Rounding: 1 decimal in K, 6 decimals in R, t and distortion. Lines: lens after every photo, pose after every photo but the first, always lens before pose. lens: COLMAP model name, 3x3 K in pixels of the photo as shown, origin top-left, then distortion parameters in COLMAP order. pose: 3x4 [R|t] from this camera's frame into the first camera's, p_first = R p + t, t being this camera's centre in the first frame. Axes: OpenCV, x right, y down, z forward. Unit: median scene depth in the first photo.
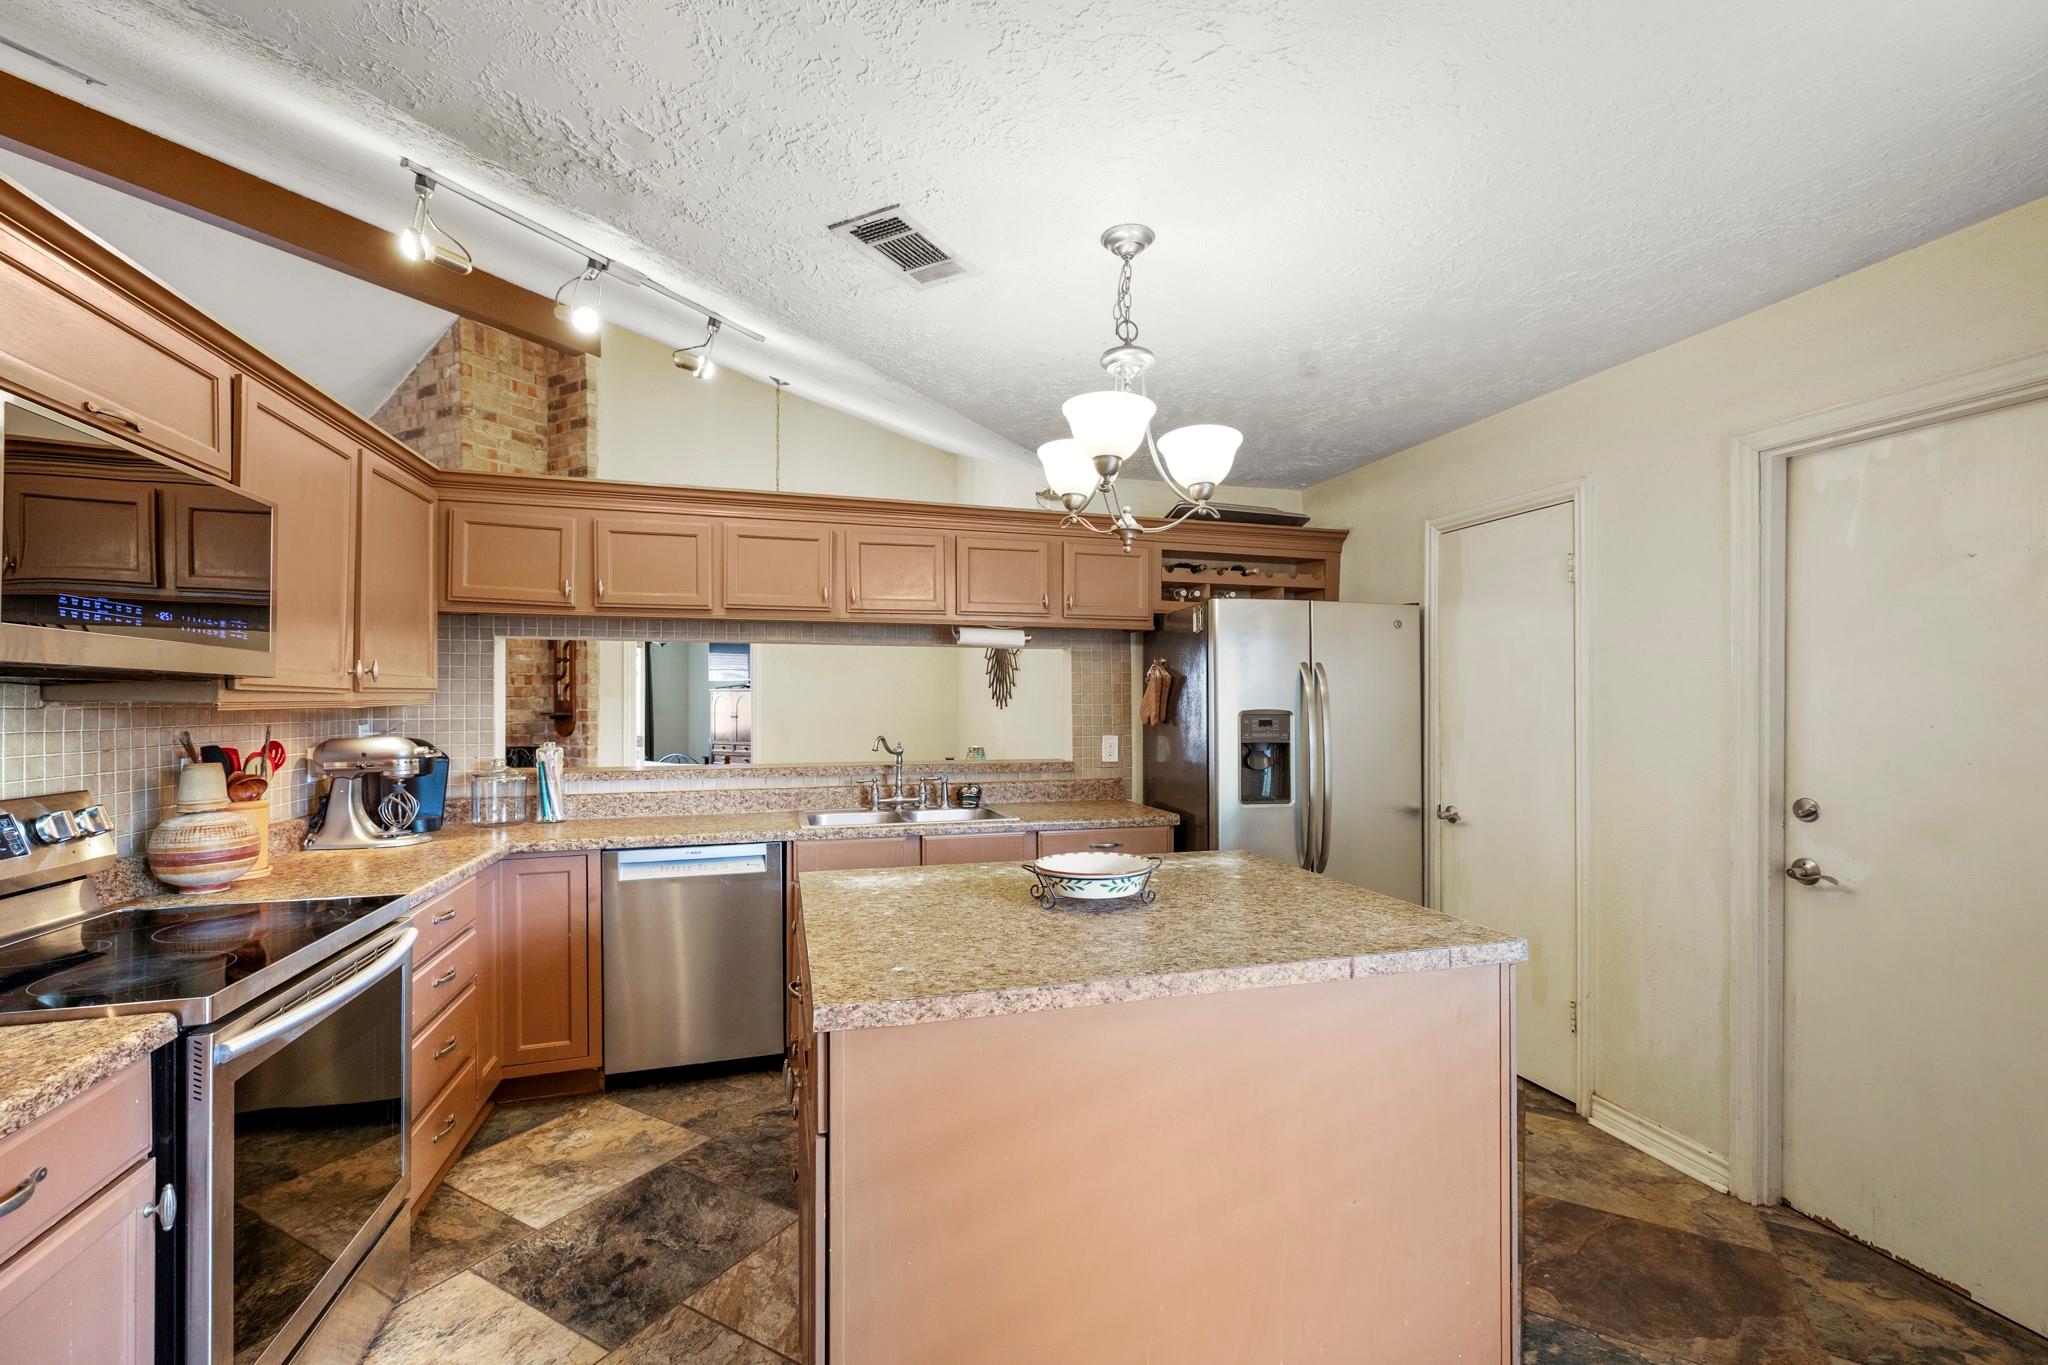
lens RADIAL K [[868.2, 0, 1037.4], [0, 868.2, 696.9], [0, 0, 1]] dist [0.002505, -0.001221]
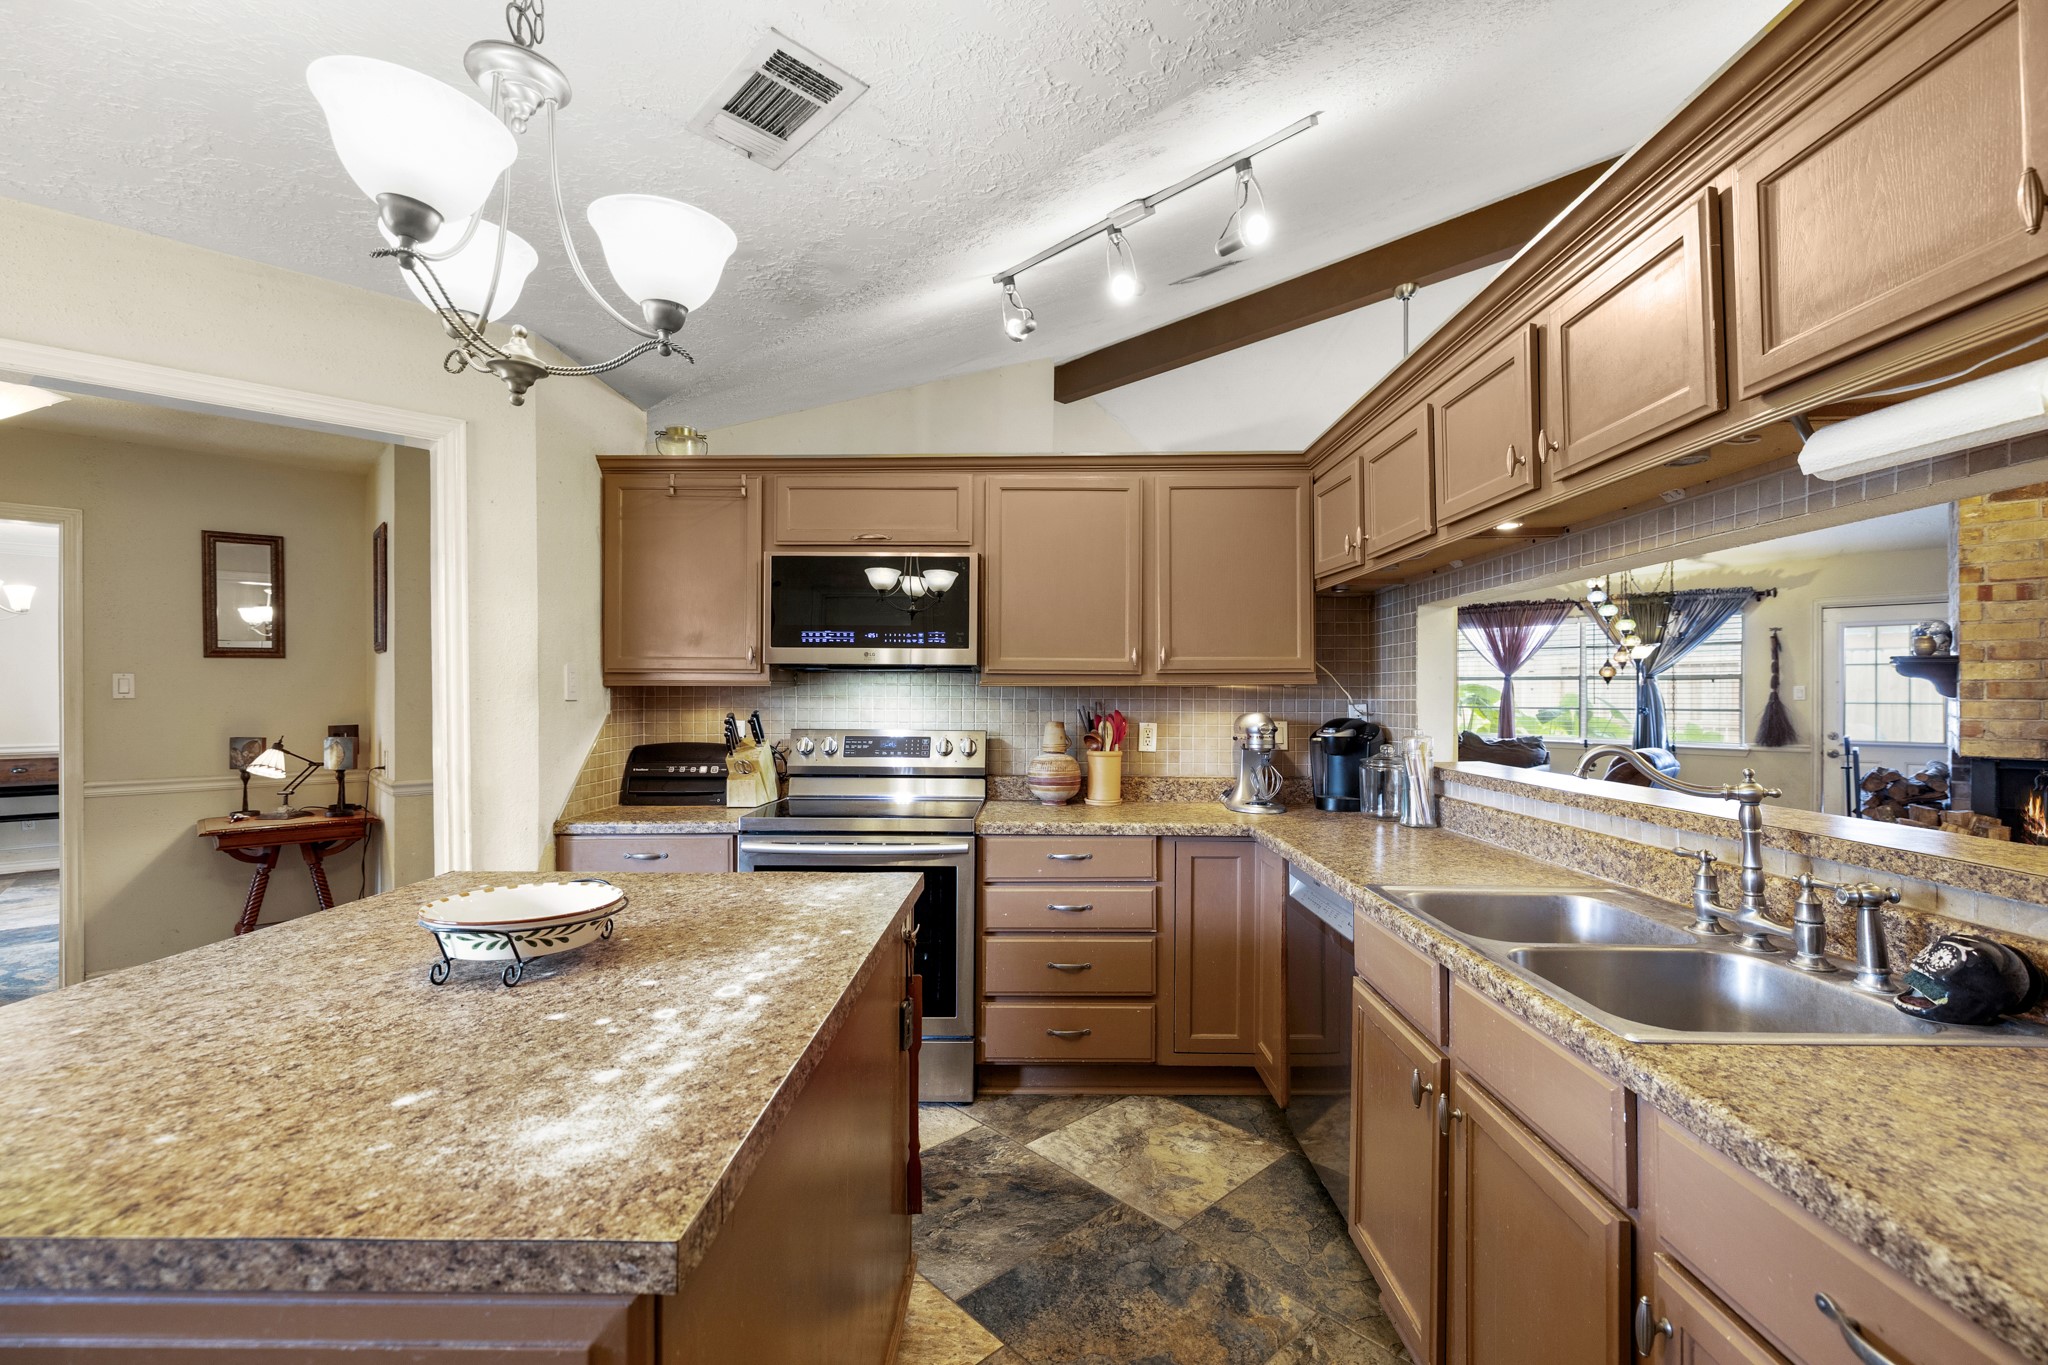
lens RADIAL K [[868.2, 0, 1030.3], [0, 868.2, 691.4], [0, 0, 1]] dist [0.002505, -0.001221]
pose [[-0.292531, -0.005006, -0.956243, 0.349706], [0.002953, 0.999977, -0.006138, 0.020986], [0.956252, -0.004619, -0.292509, 0.930211]]
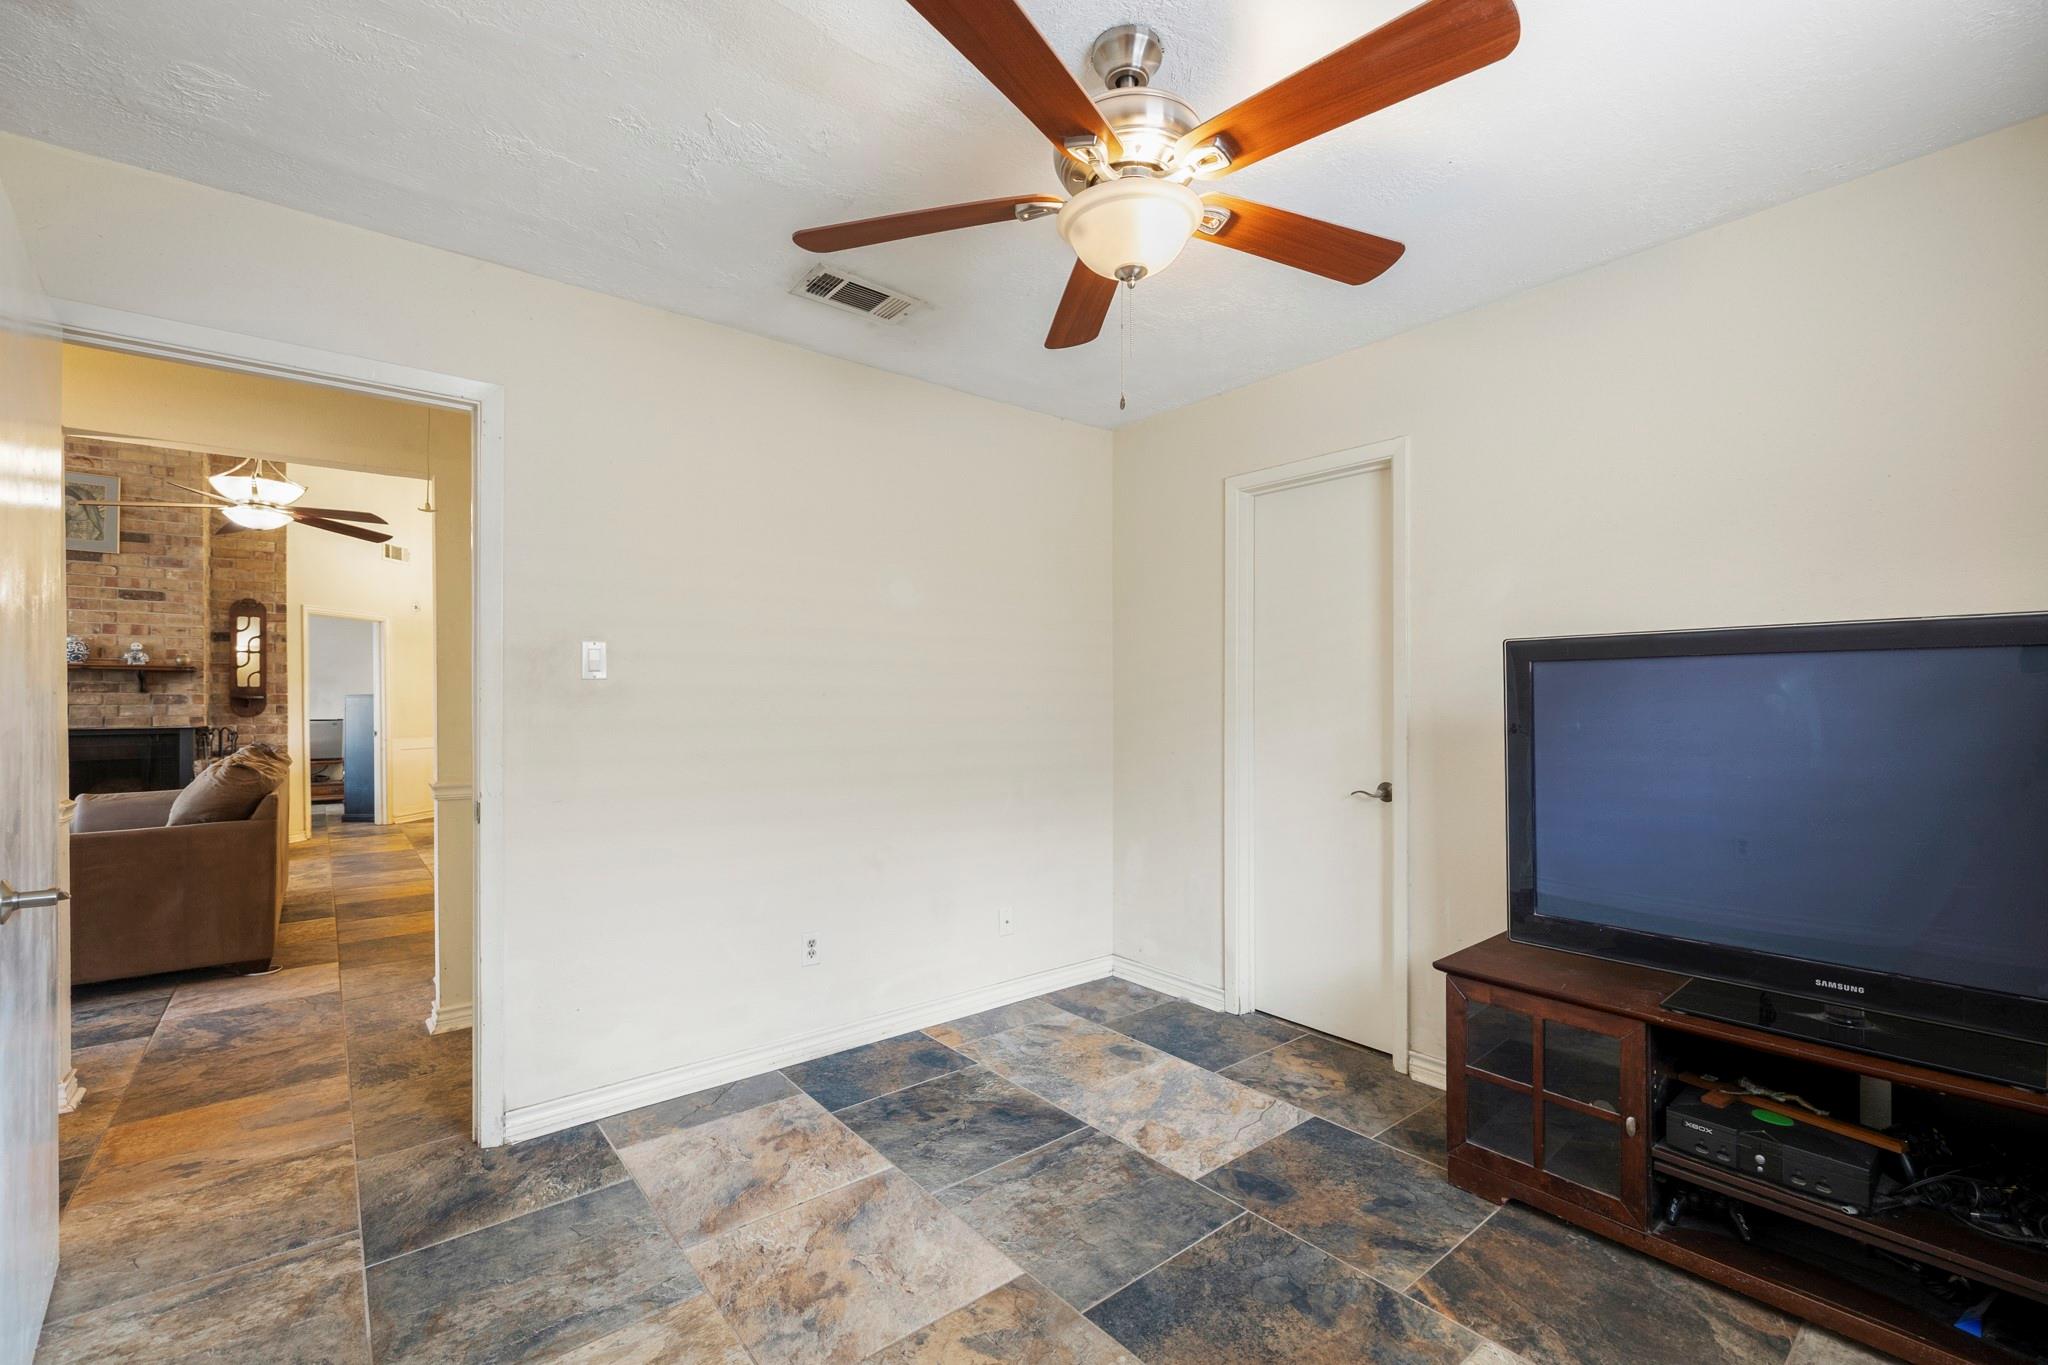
lens RADIAL K [[868.2, 0, 1015.7], [0, 868.2, 694.5], [0, 0, 1]] dist [0.002505, -0.001221]
pose [[0.382204, 0.004632, 0.924066, -2.413138], [-0.003775, 0.999987, -0.003451, 0.029917], [-0.924070, -0.002169, 0.382217, -0.798594]]
